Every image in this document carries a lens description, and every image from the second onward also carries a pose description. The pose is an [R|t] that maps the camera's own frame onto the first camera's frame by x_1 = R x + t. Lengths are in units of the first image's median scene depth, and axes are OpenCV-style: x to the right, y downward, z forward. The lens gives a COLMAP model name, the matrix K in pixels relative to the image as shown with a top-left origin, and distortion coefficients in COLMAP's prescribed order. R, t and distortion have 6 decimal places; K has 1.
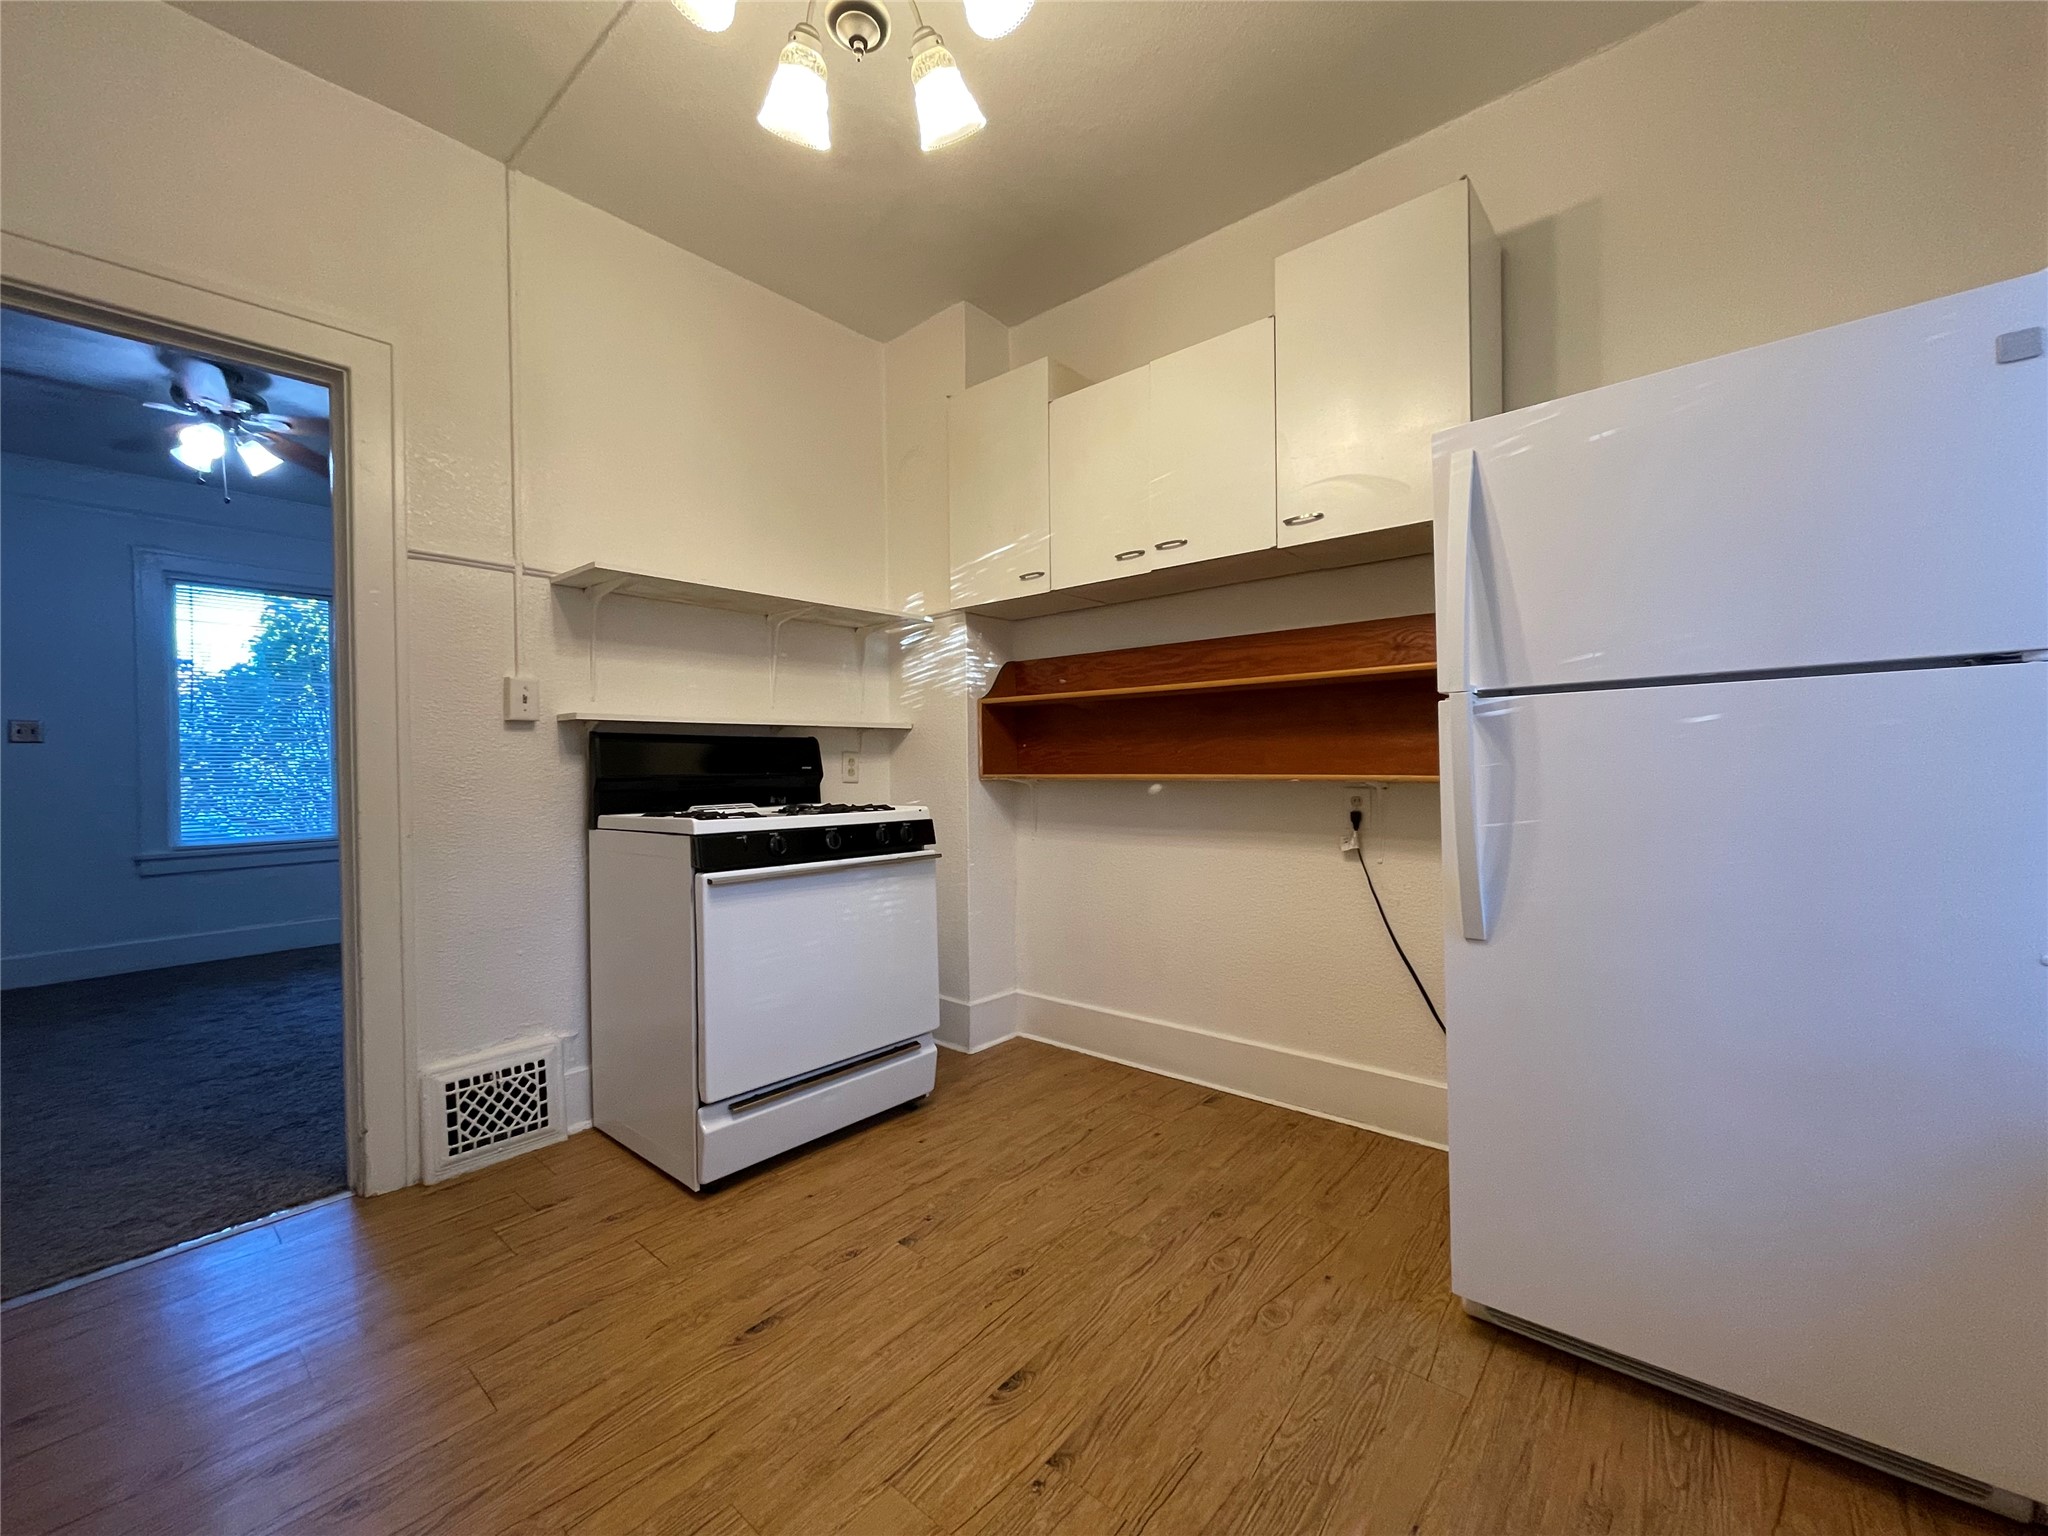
lens RADIAL K [[829.1, 0, 1024.9], [0, 829.1, 769.2], [0, 0, 1]] dist [0.000185, -0.001268]
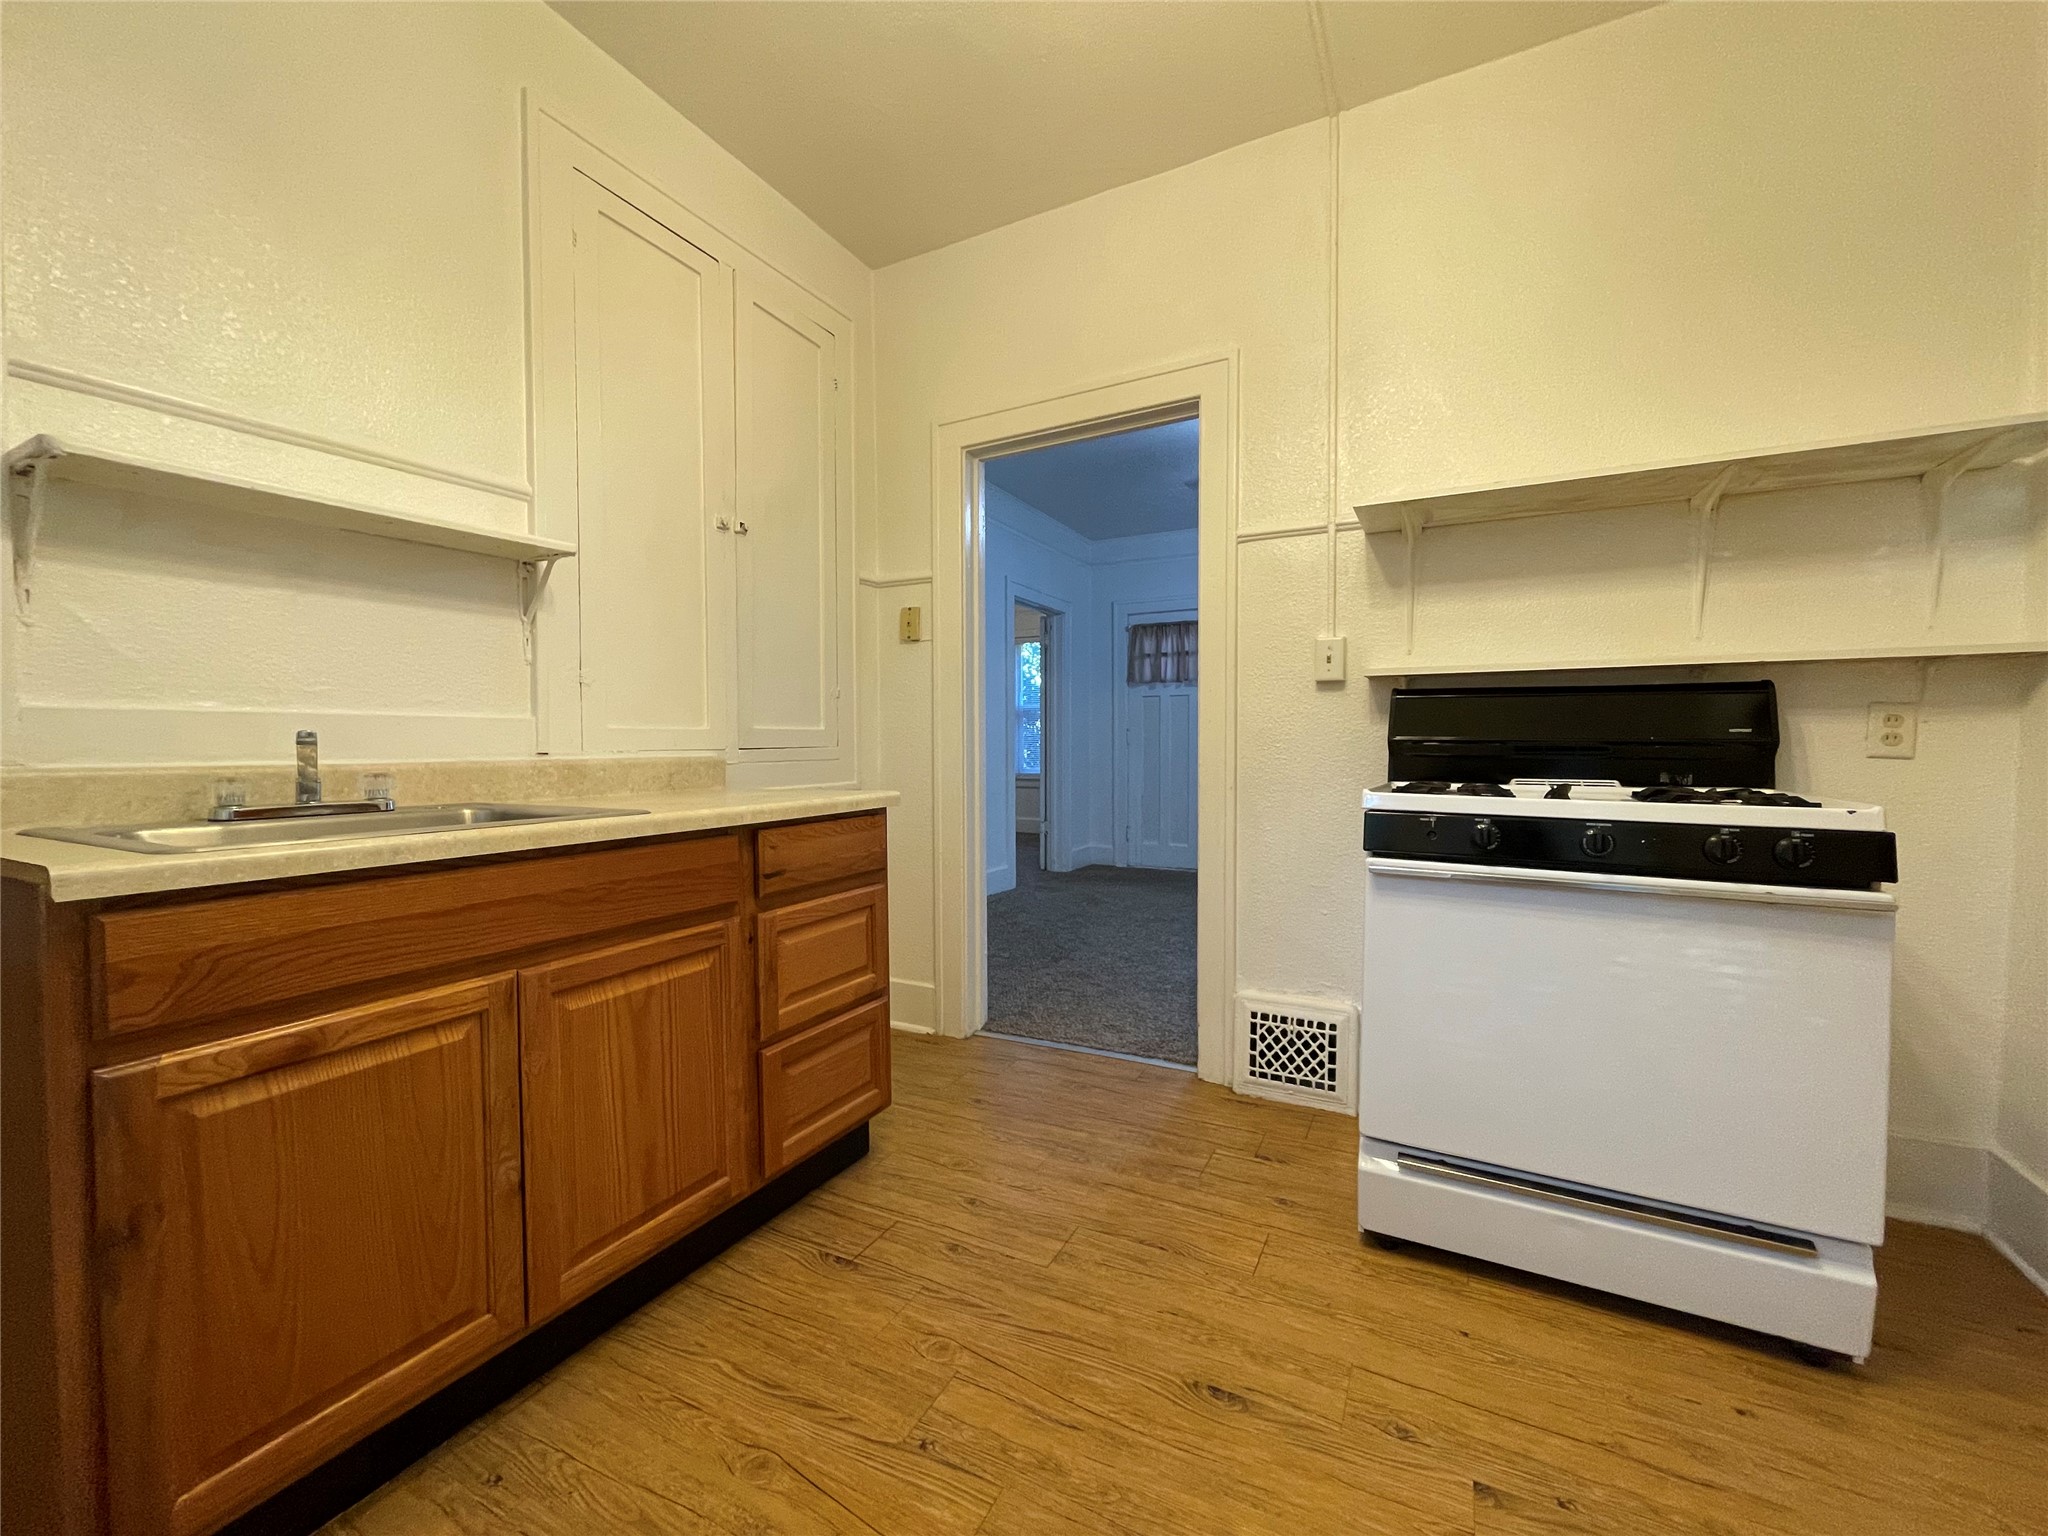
lens RADIAL K [[829.1, 0, 1025.2], [0, 829.1, 770.2], [0, 0, 1]] dist [0.000185, -0.001268]
pose [[0.218113, 0.049241, -0.974681, 0.298731], [-0.008370, 0.998784, 0.048585, 0.003115], [0.975888, -0.002440, 0.218260, 0.443466]]
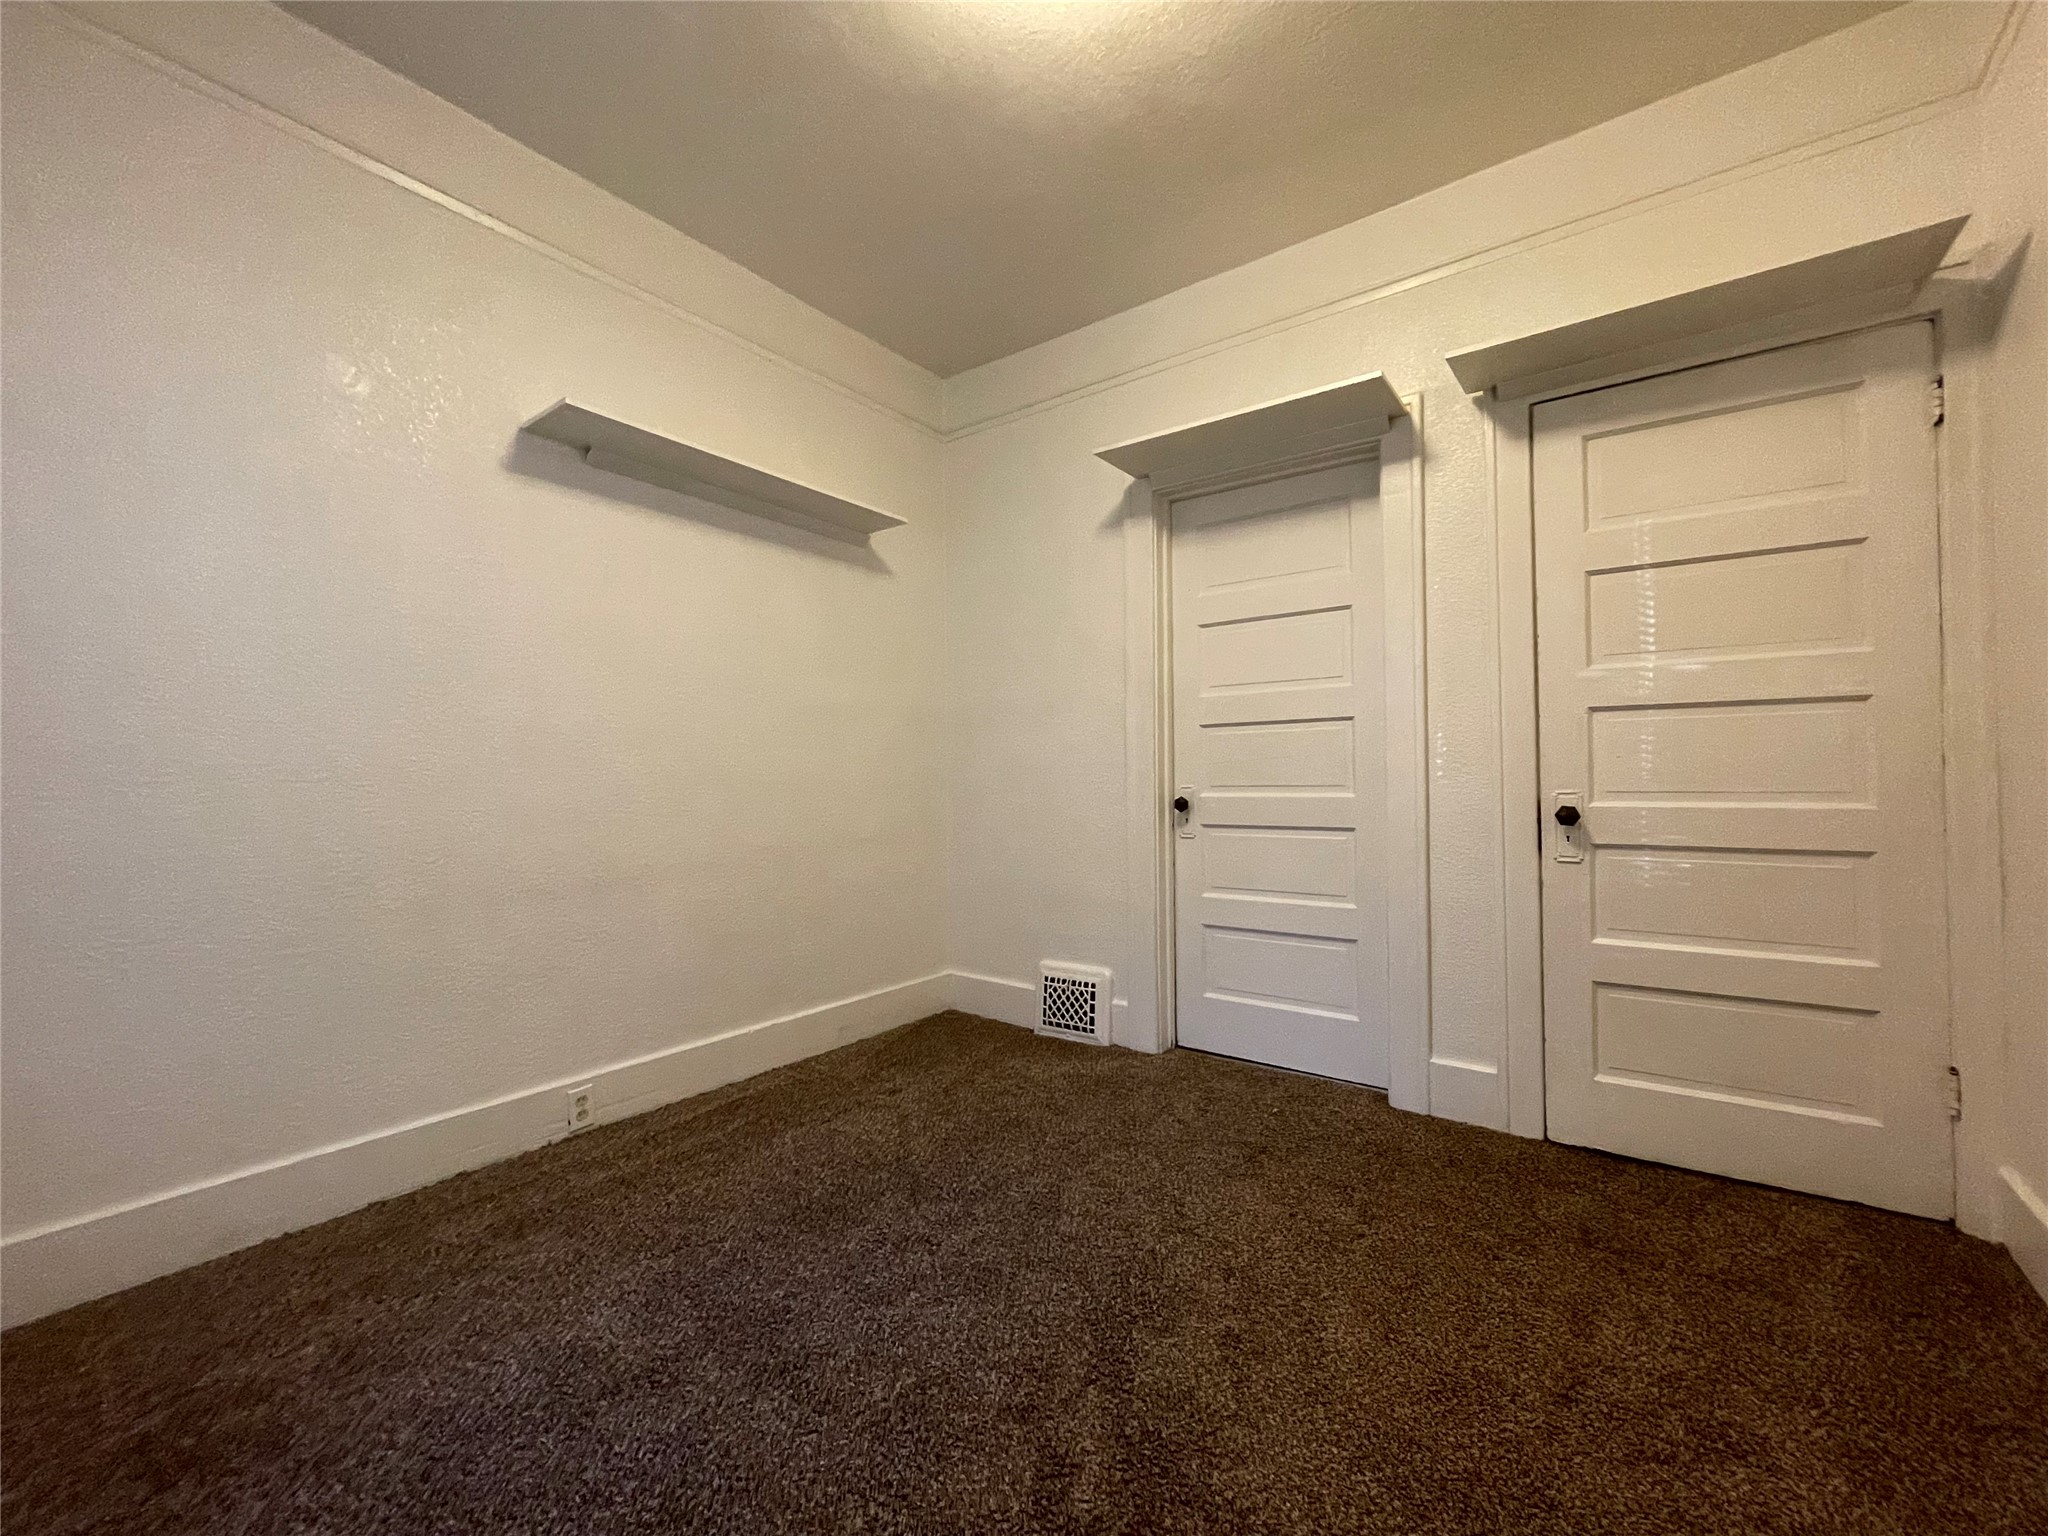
lens RADIAL K [[829.1, 0, 1029.0], [0, 829.1, 765.9], [0, 0, 1]] dist [0.000185, -0.001268]
pose [[0.074176, -0.023153, -0.996976, 0.792401], [0.003155, 0.999731, -0.022982, 0.029084], [0.997240, -0.001441, 0.074229, 0.829493]]
